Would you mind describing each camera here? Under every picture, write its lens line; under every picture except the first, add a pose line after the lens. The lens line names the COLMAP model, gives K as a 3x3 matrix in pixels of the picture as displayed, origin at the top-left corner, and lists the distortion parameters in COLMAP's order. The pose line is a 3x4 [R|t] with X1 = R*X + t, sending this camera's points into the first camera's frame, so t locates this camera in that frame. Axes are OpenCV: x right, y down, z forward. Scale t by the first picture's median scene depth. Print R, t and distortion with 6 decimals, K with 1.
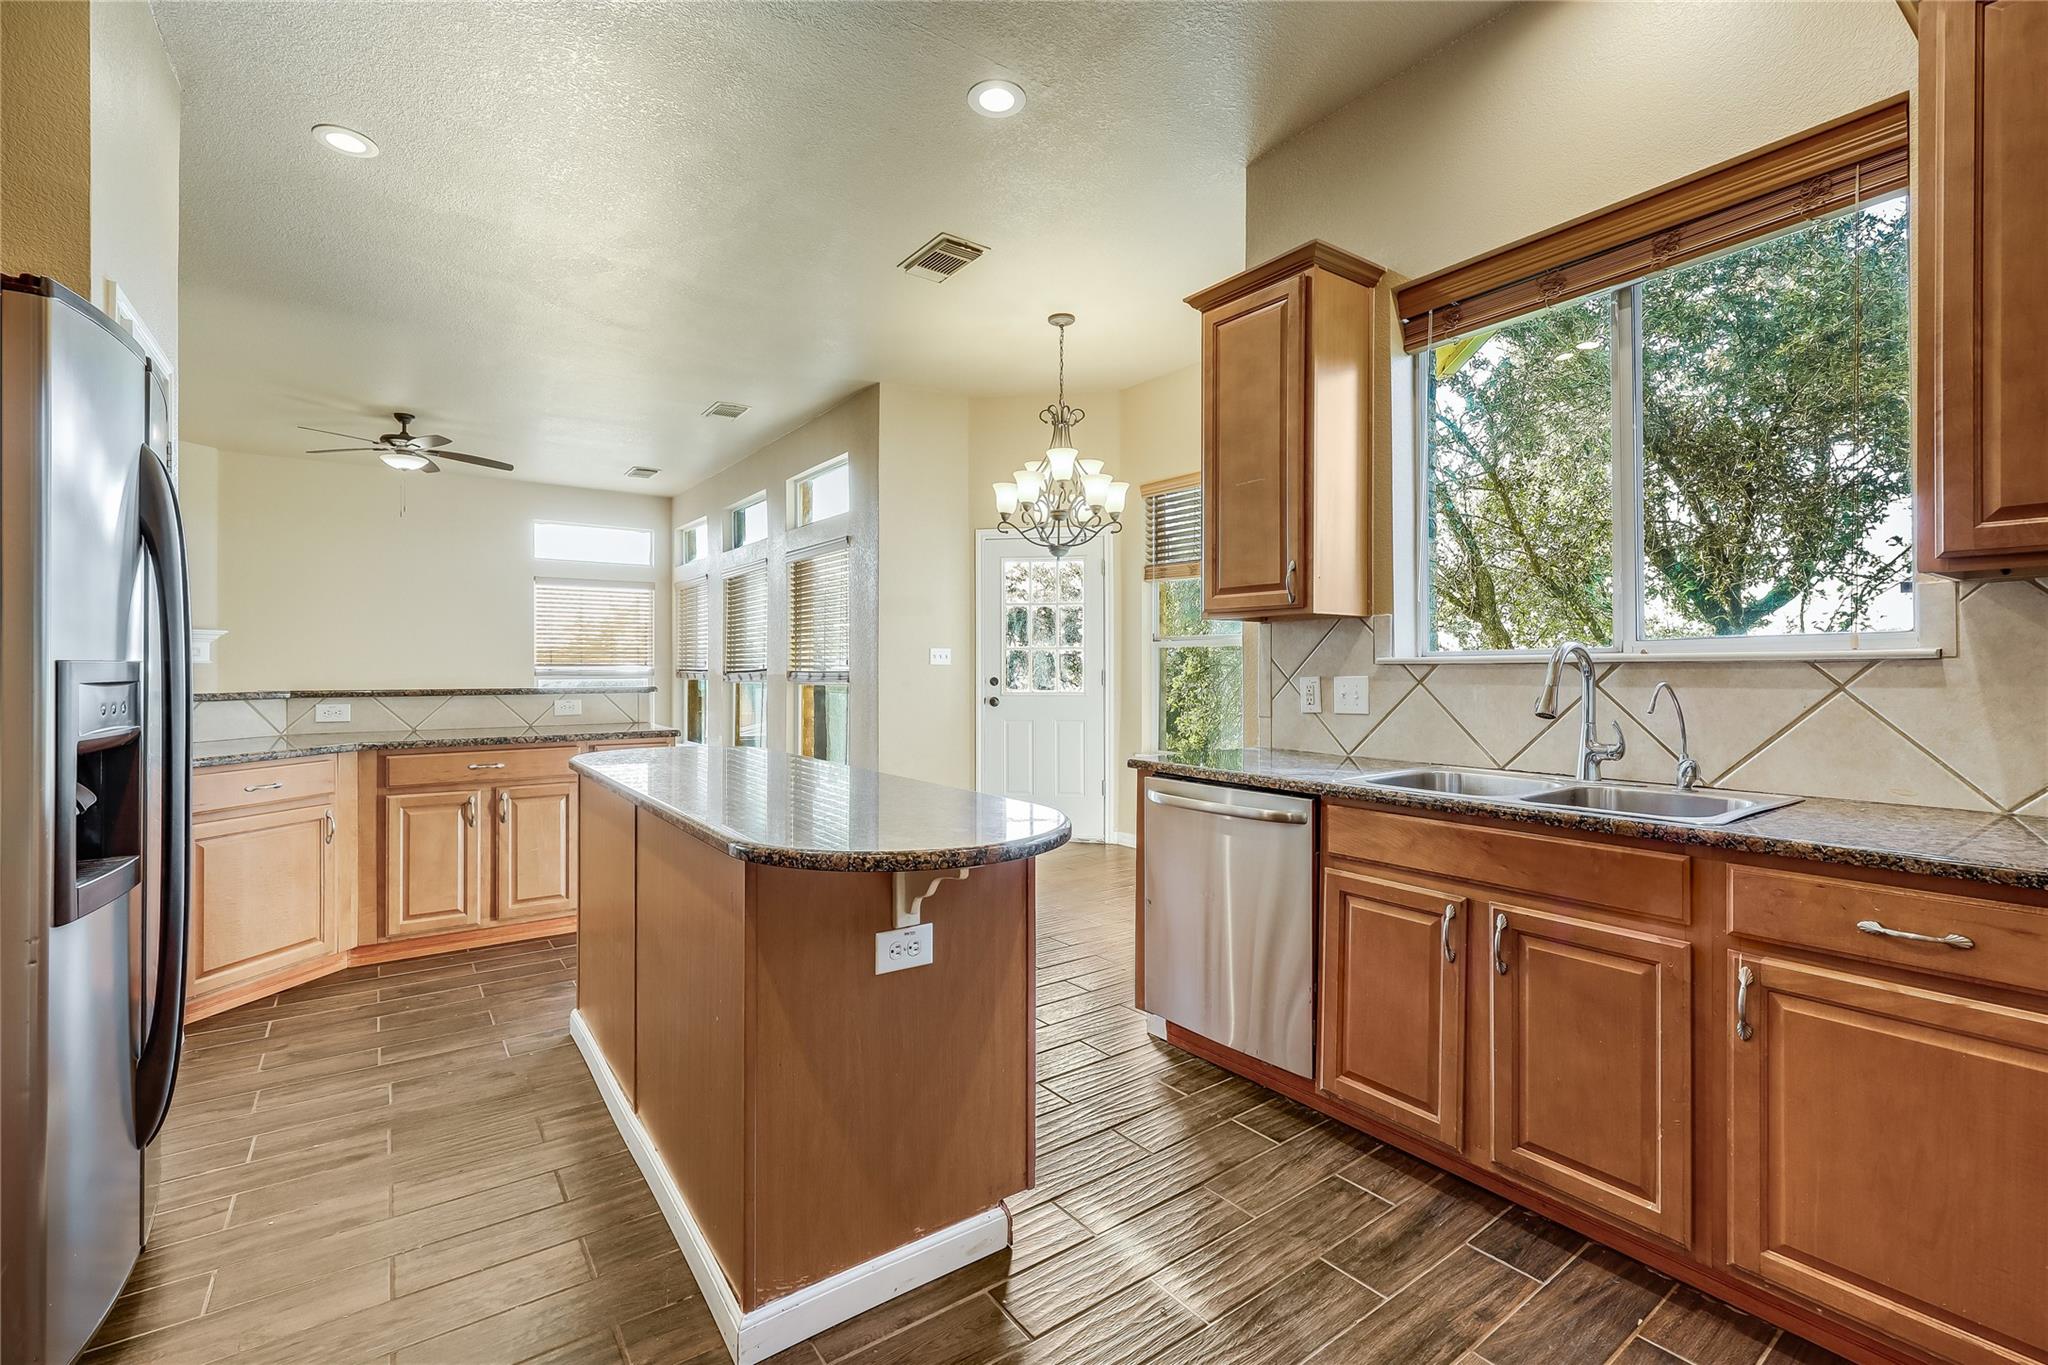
lens RADIAL K [[871.1, 0, 1022.1], [0, 871.1, 665.5], [0, 0, 1]] dist [-0.000470, -0.000047]
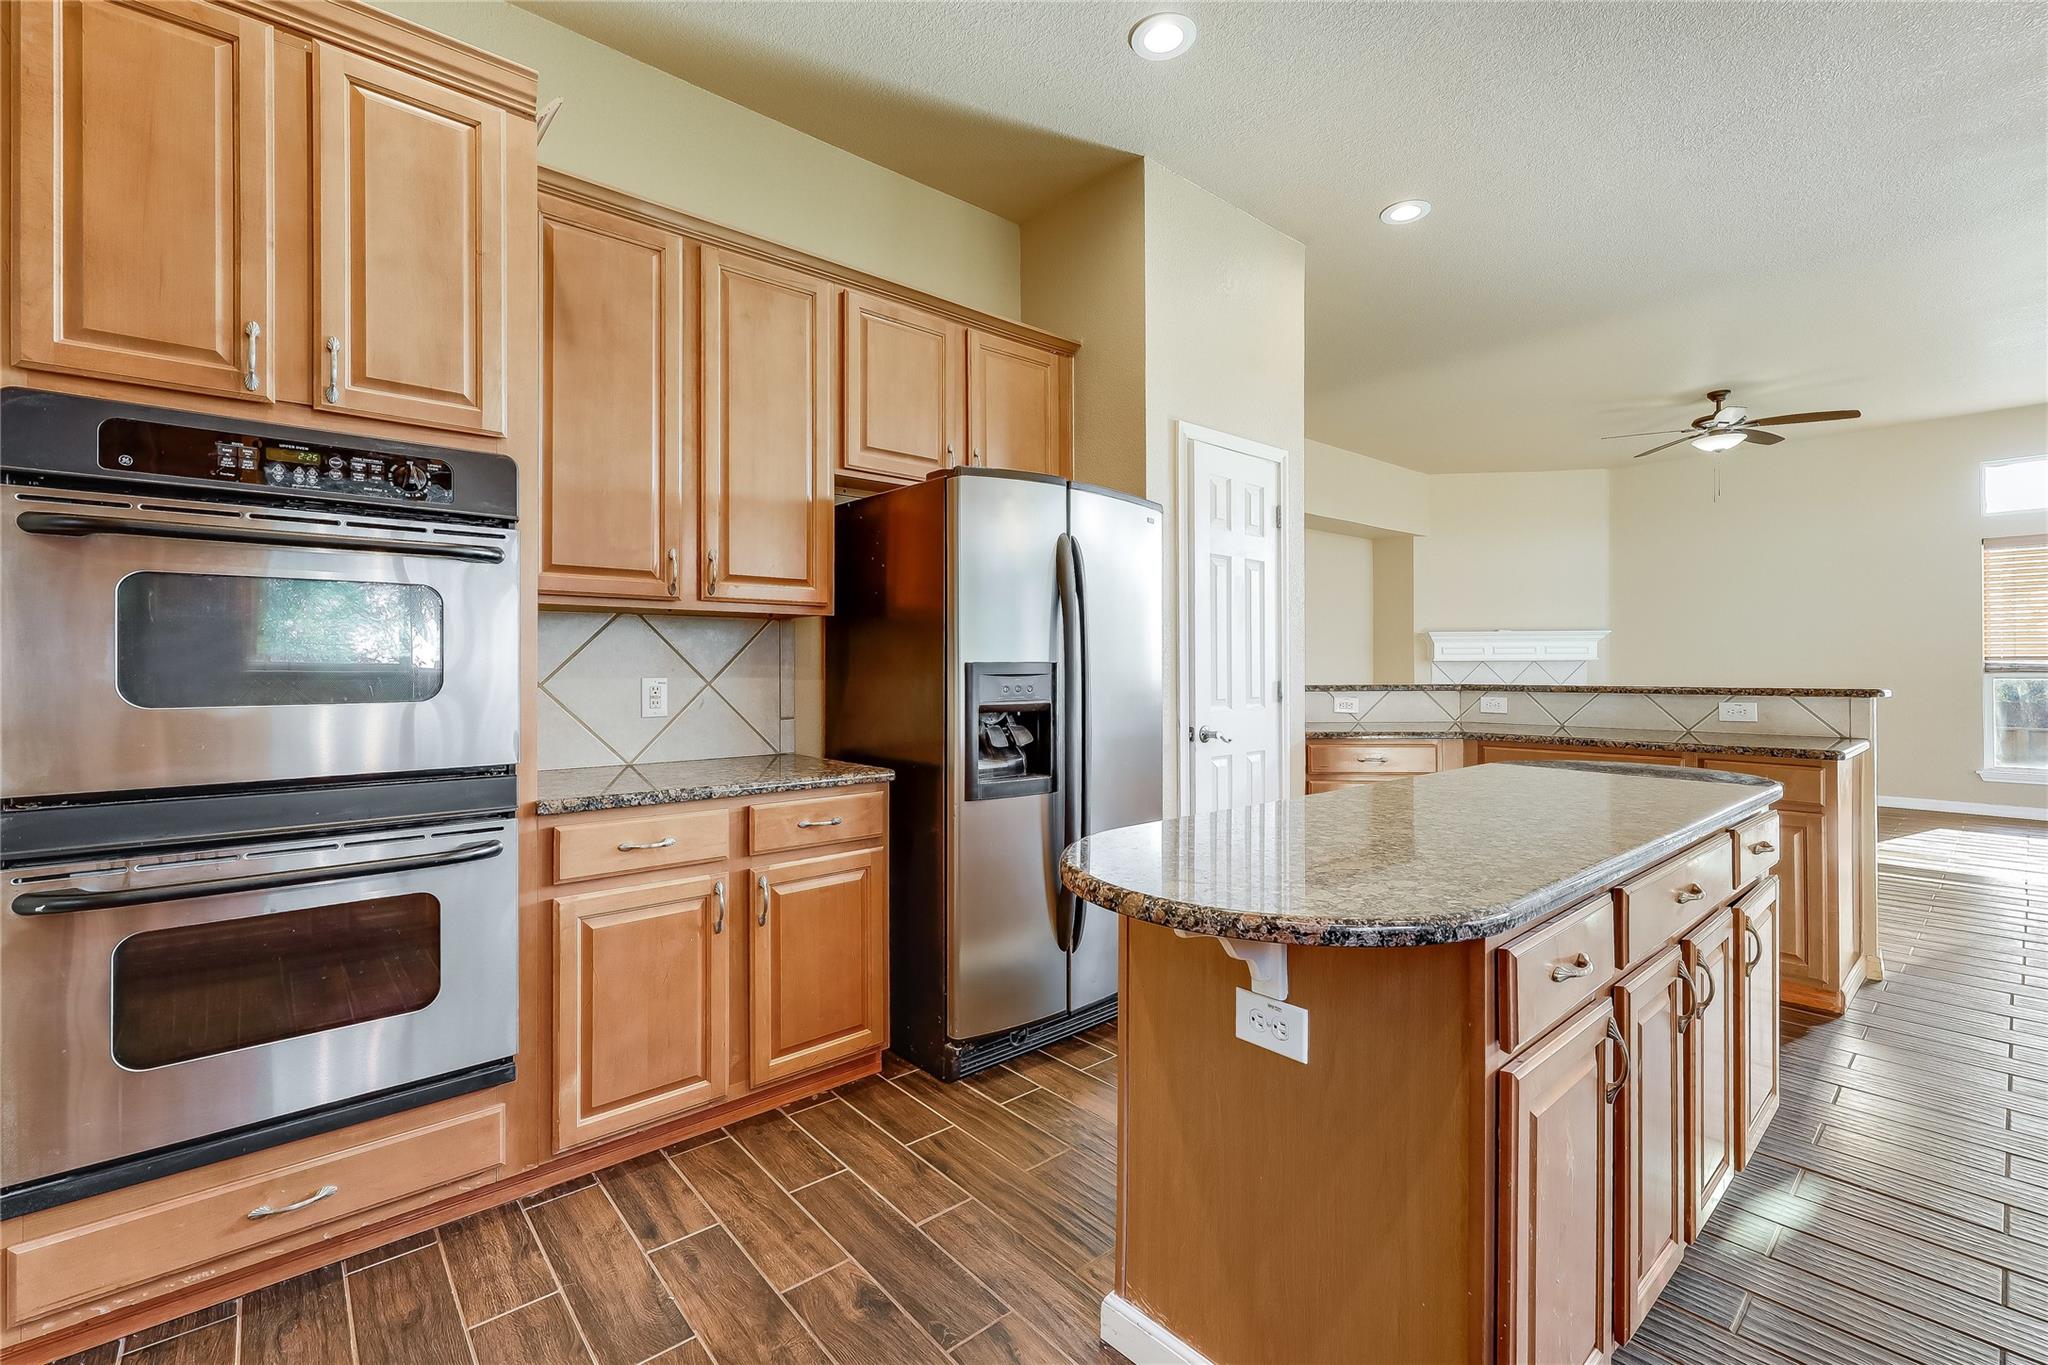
lens RADIAL K [[871.1, 0, 1022.1], [0, 871.1, 665.5], [0, 0, 1]] dist [-0.000470, -0.000047]
pose [[0.091795, 0.001496, -0.995777, 0.277443], [0.004727, 0.999987, 0.001938, -0.000808], [0.995767, -0.004885, 0.091787, 0.313437]]
